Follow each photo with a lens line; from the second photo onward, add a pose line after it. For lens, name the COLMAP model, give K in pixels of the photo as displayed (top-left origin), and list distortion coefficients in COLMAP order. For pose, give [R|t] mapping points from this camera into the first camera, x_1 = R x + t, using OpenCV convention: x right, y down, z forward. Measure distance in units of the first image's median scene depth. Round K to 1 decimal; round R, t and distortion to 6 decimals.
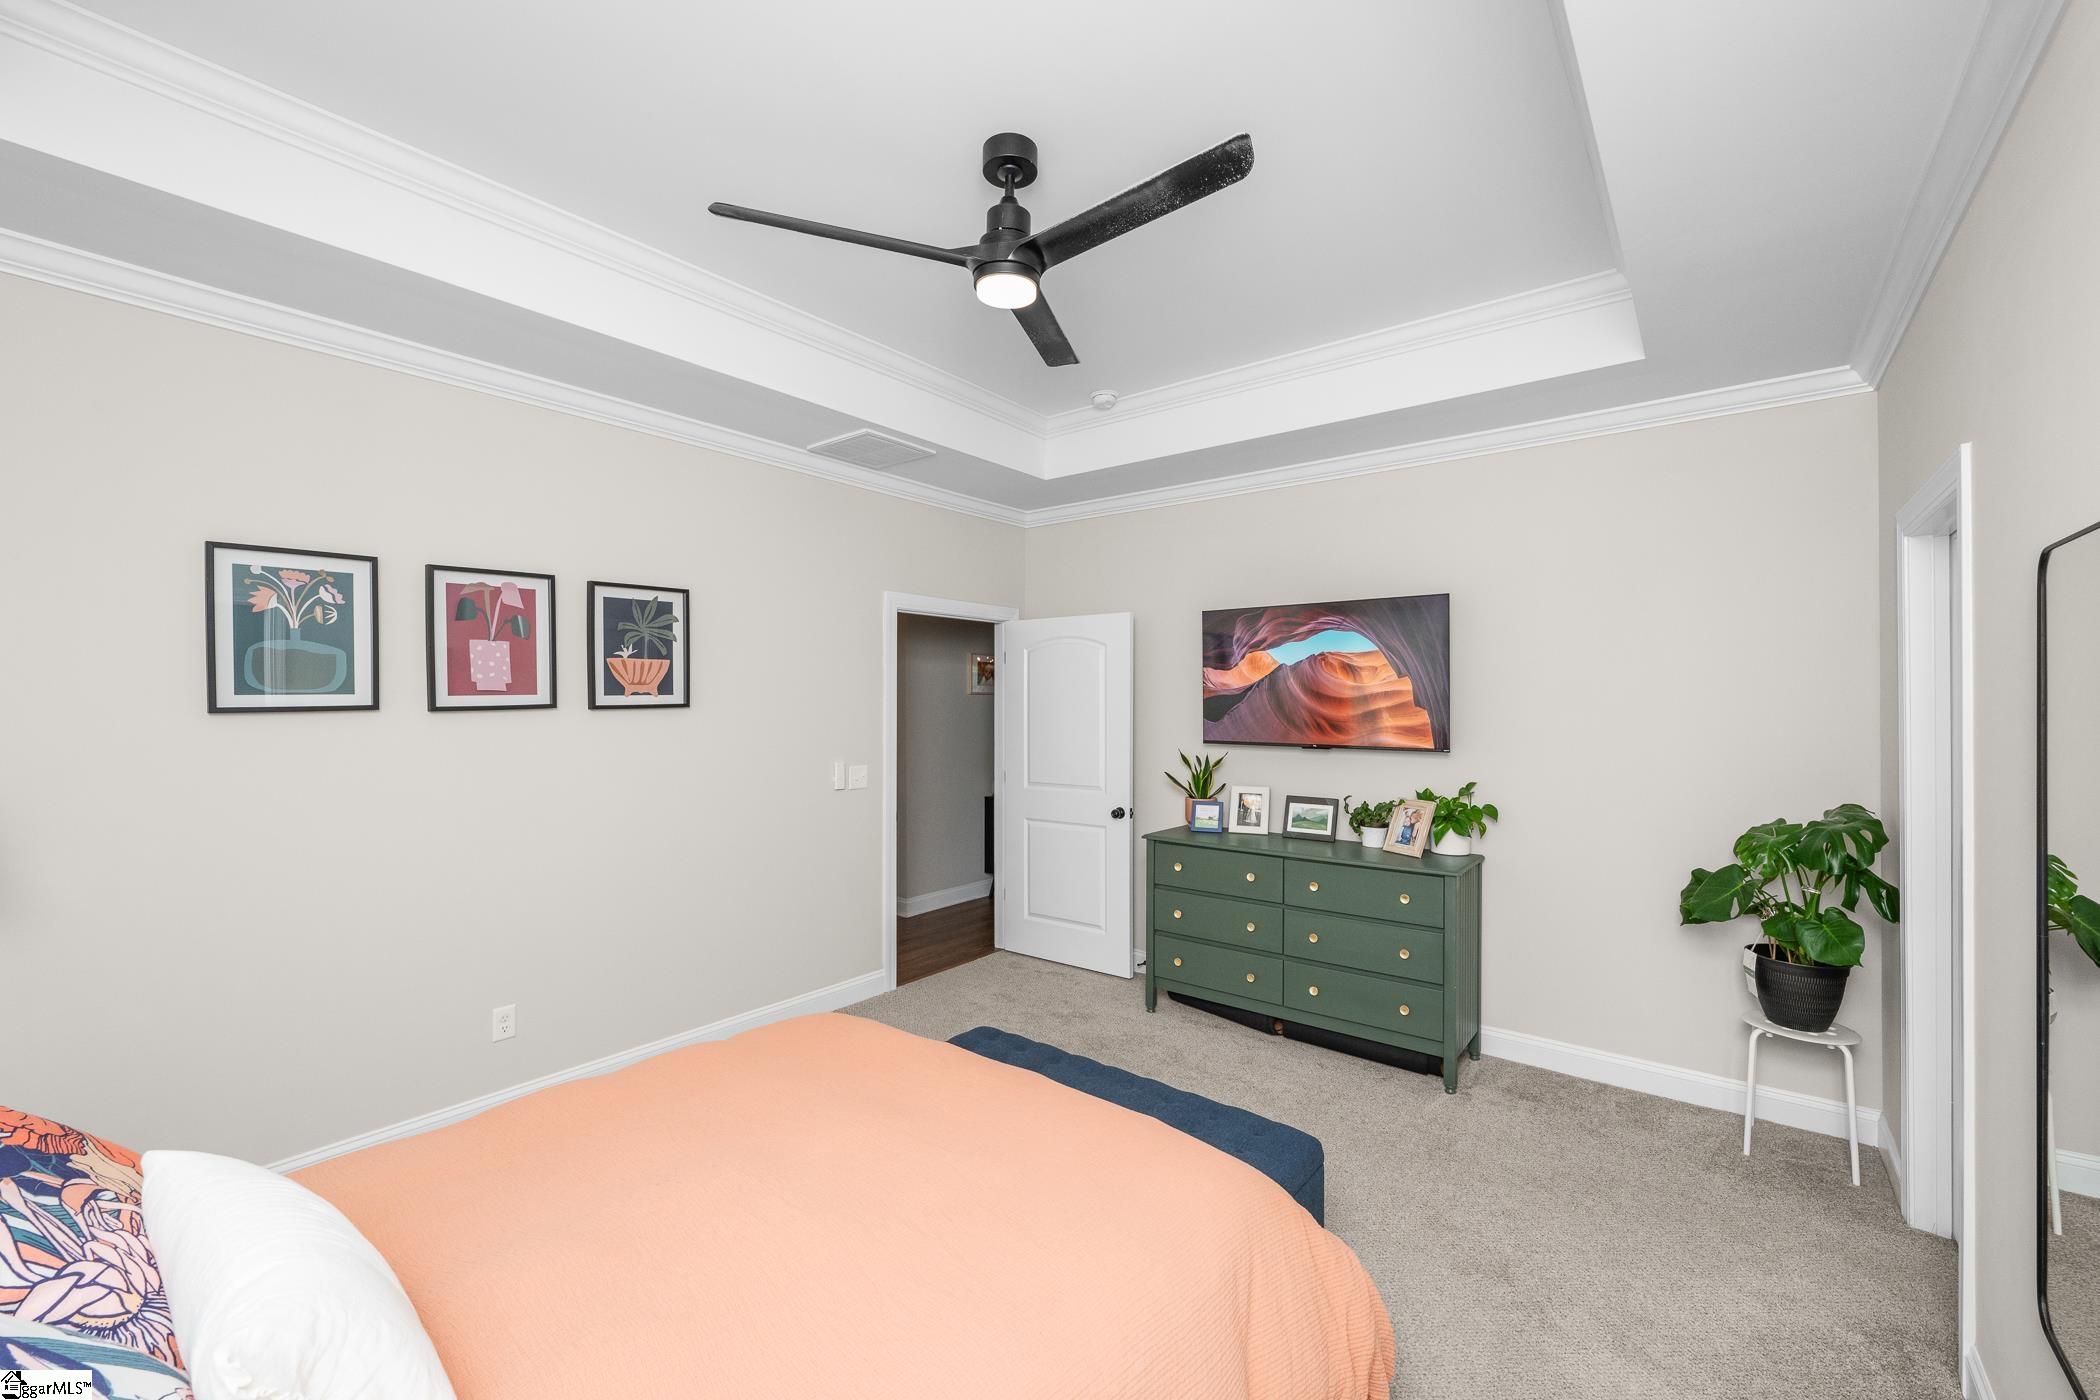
lens RADIAL K [[854.4, 0, 1049.0], [0, 854.4, 701.8], [0, 0, 1]] dist [0.000524, -0.000450]
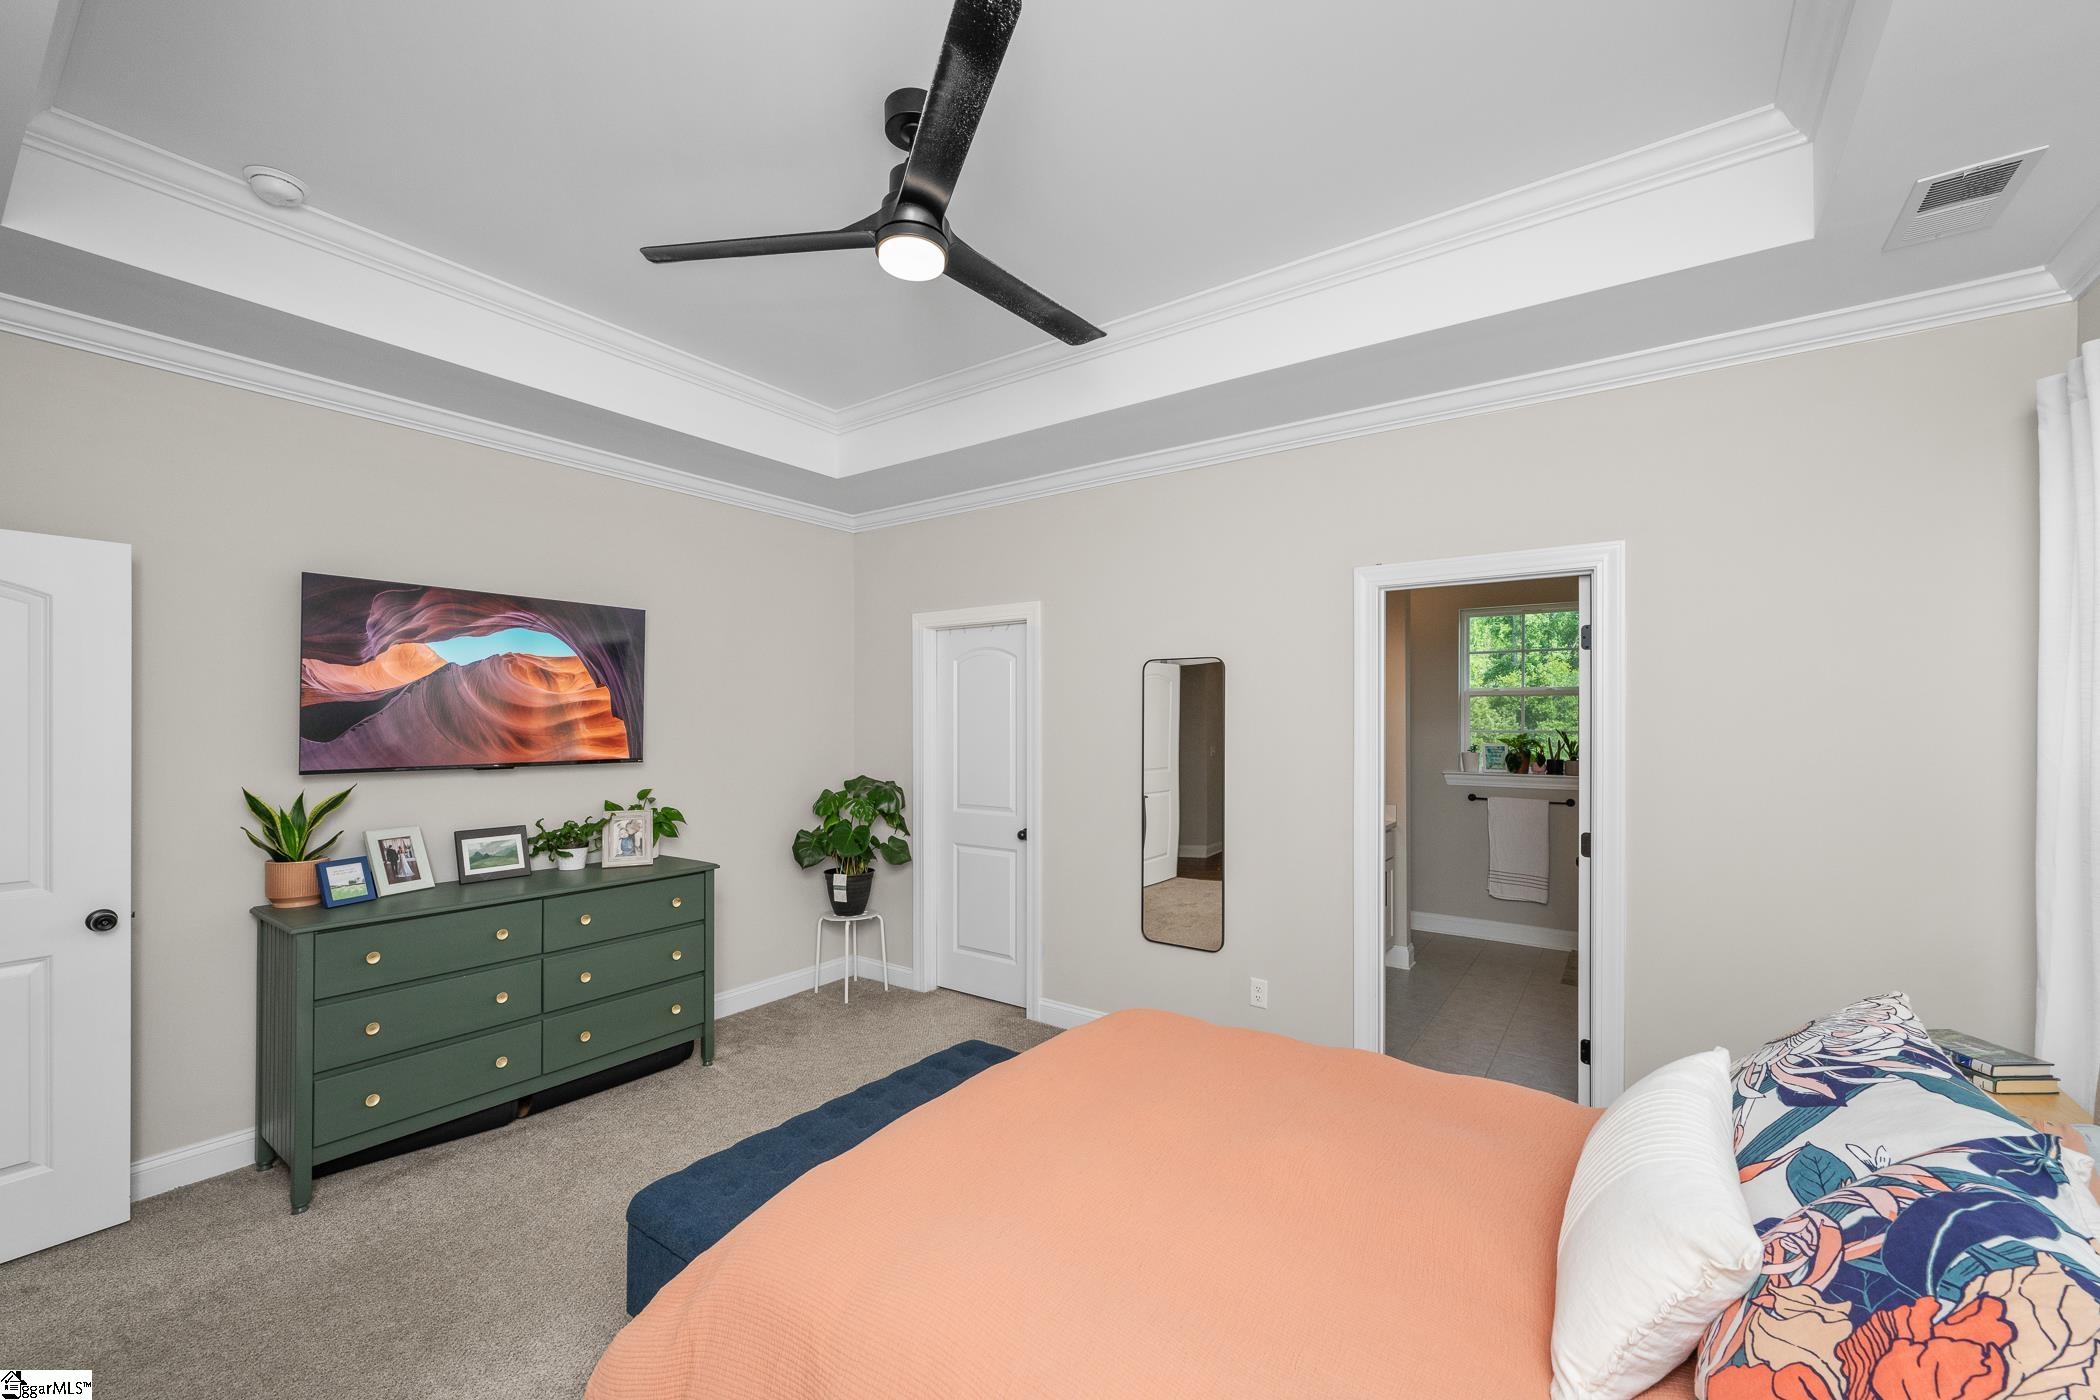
lens RADIAL K [[854.4, 0, 1049.7], [0, 854.4, 709.8], [0, 0, 1]] dist [0.000524, -0.000450]
pose [[-0.061951, 0.010784, 0.998021, -0.555047], [0.003587, 0.999938, -0.010582, 0.008779], [-0.998073, 0.002925, -0.061986, 0.521391]]
